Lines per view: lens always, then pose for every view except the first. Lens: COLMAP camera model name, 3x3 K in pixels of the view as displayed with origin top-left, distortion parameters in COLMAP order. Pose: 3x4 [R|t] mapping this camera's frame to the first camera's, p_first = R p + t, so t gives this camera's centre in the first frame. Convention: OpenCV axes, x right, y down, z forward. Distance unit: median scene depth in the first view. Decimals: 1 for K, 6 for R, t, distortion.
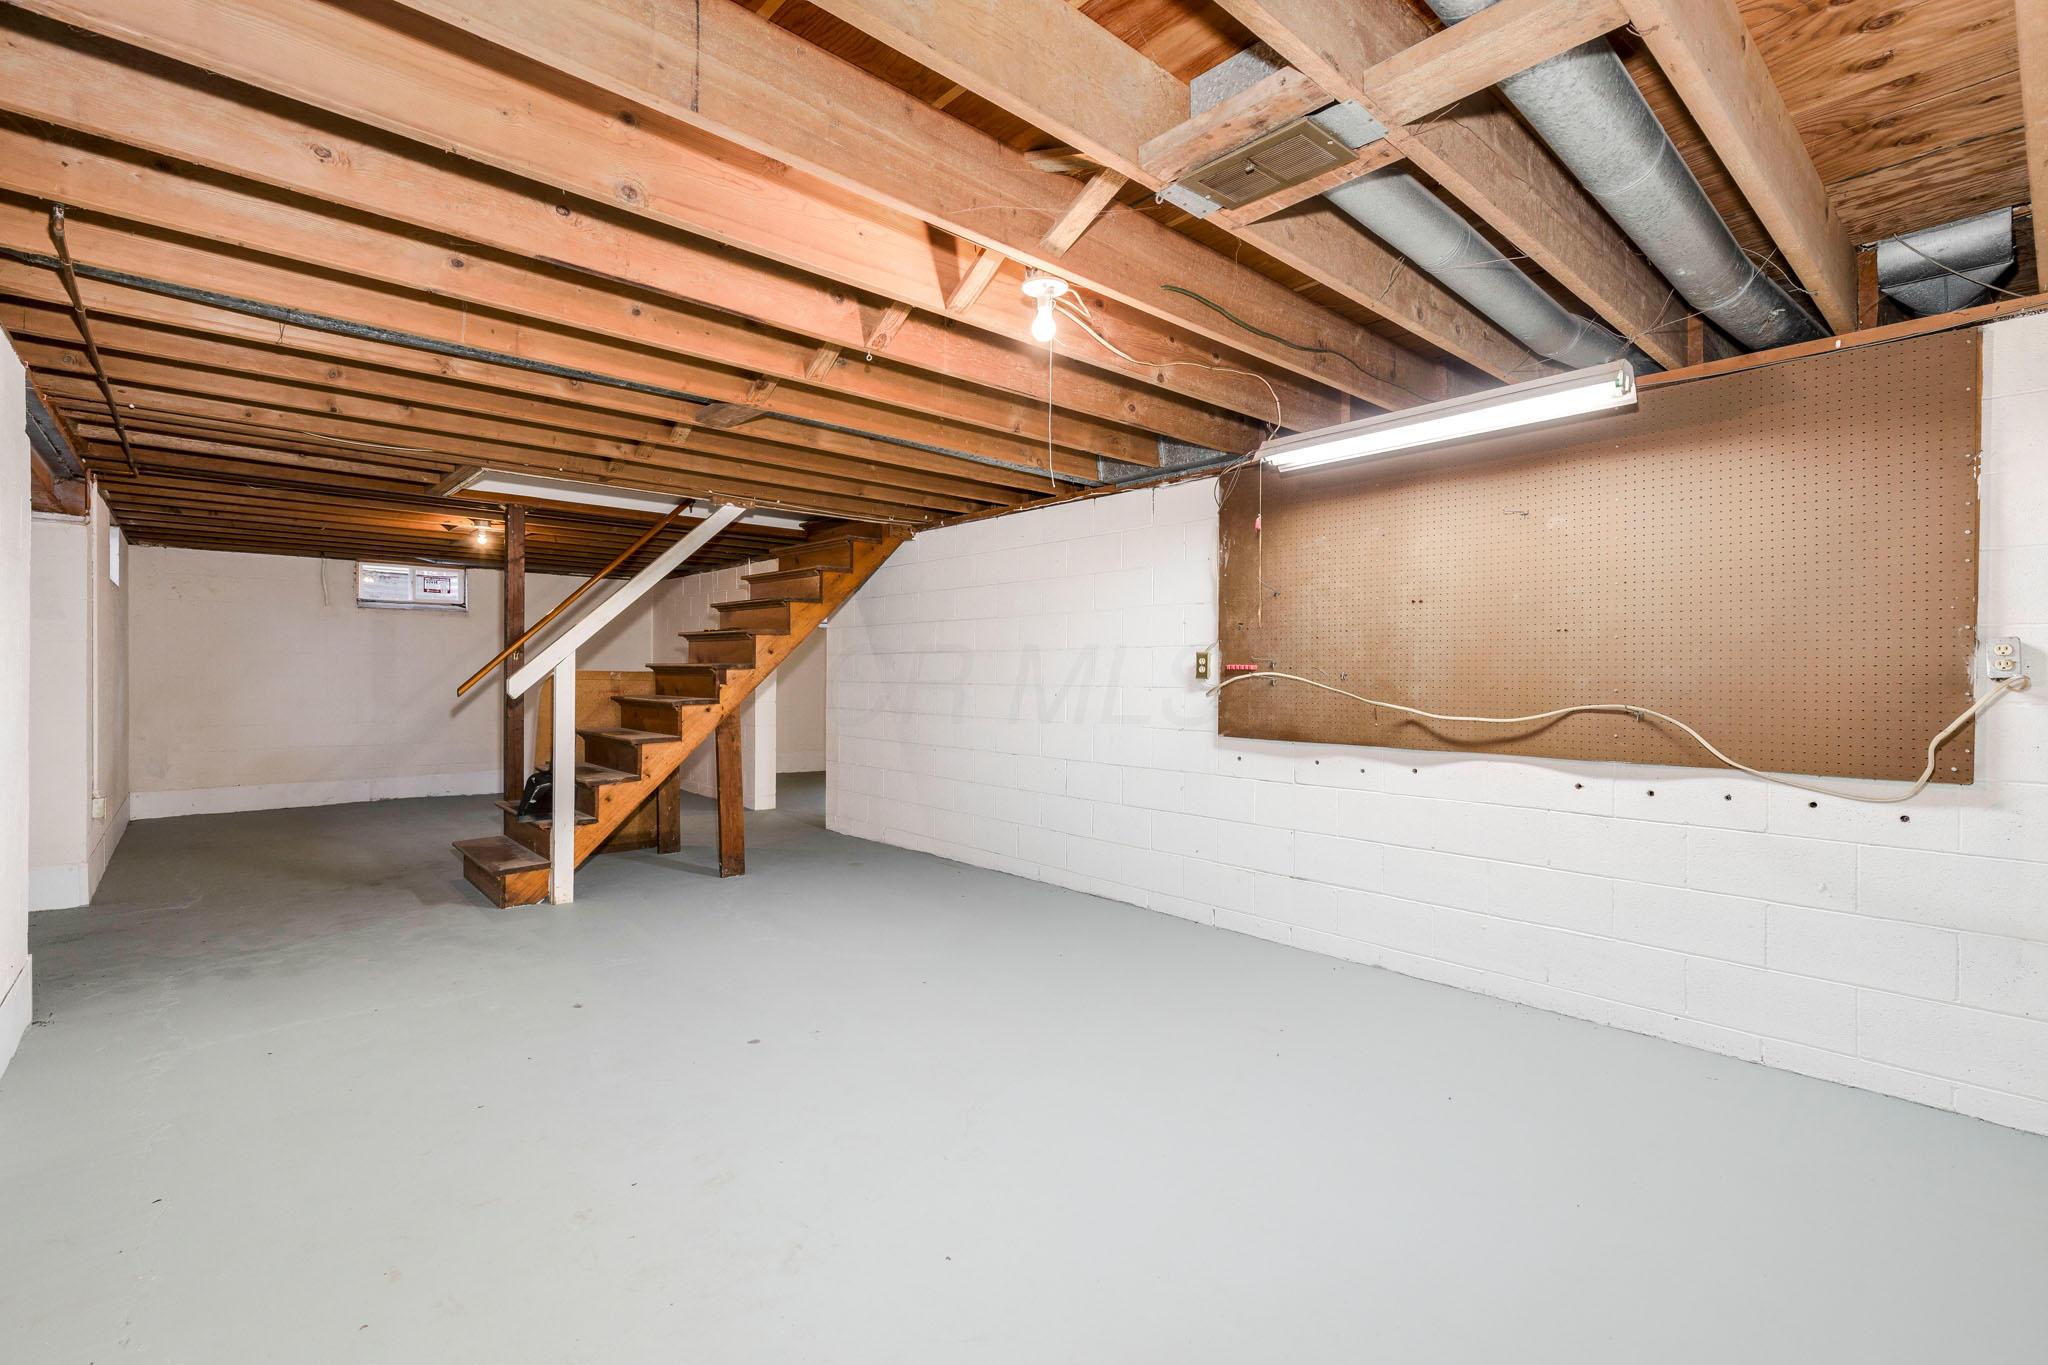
lens RADIAL K [[915.2, 0, 1024.0], [0, 915.2, 682.5], [0, 0, 1]] dist [0.012512, -0.005859]
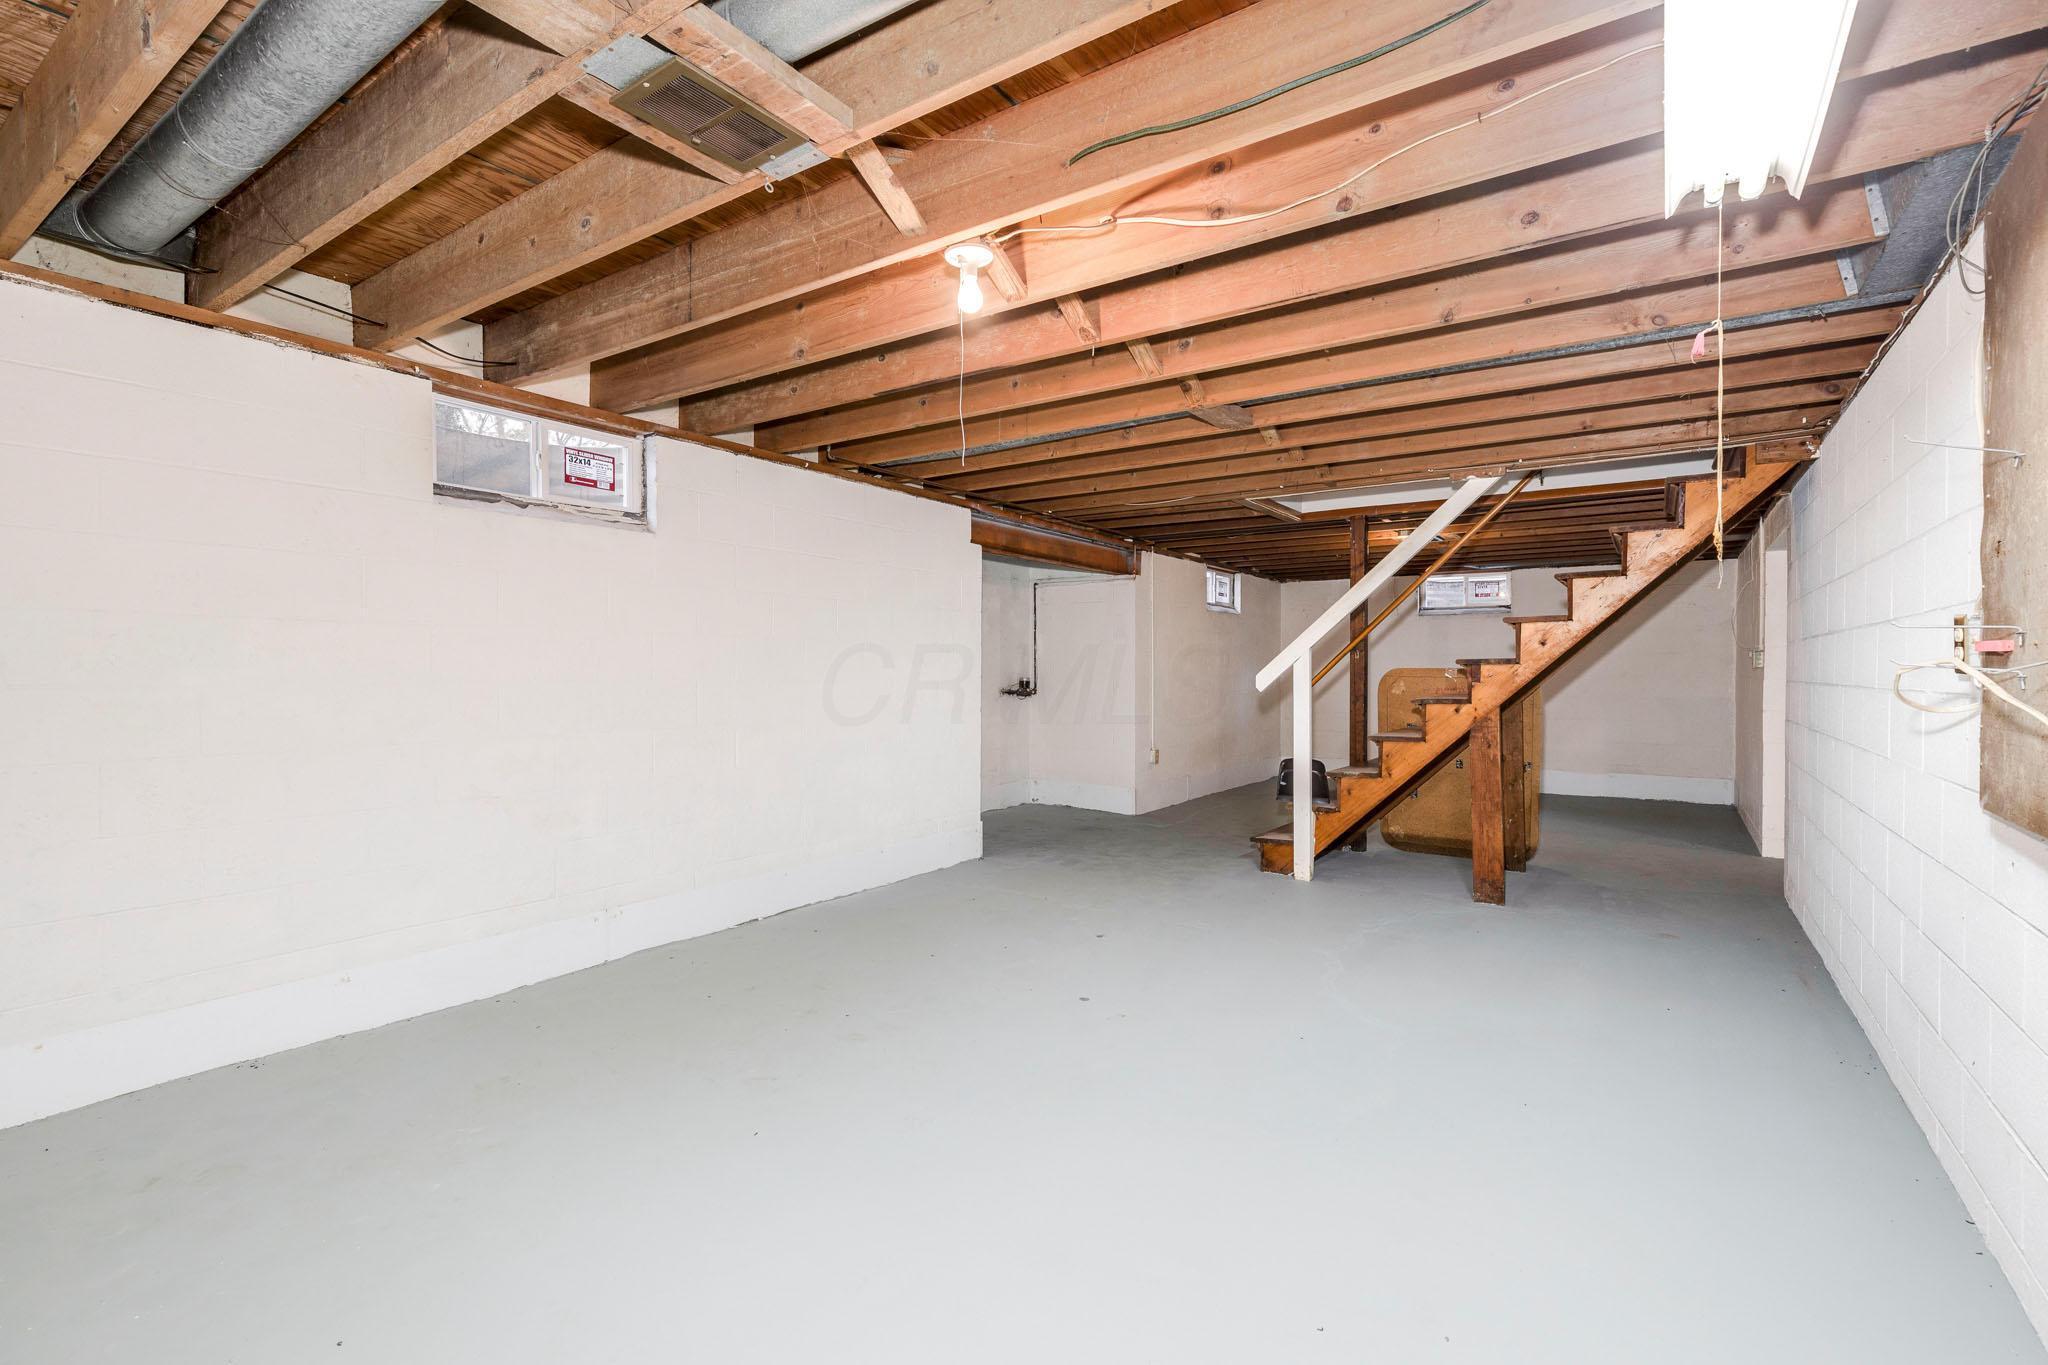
lens RADIAL K [[915.2, 0, 1024.0], [0, 915.2, 682.5], [0, 0, 1]] dist [0.012512, -0.005859]
pose [[0.240859, 0.007359, -0.970532, 0.632039], [-0.009726, 0.999939, 0.005168, 0.002965], [0.970511, 0.008194, 0.240916, 0.547321]]
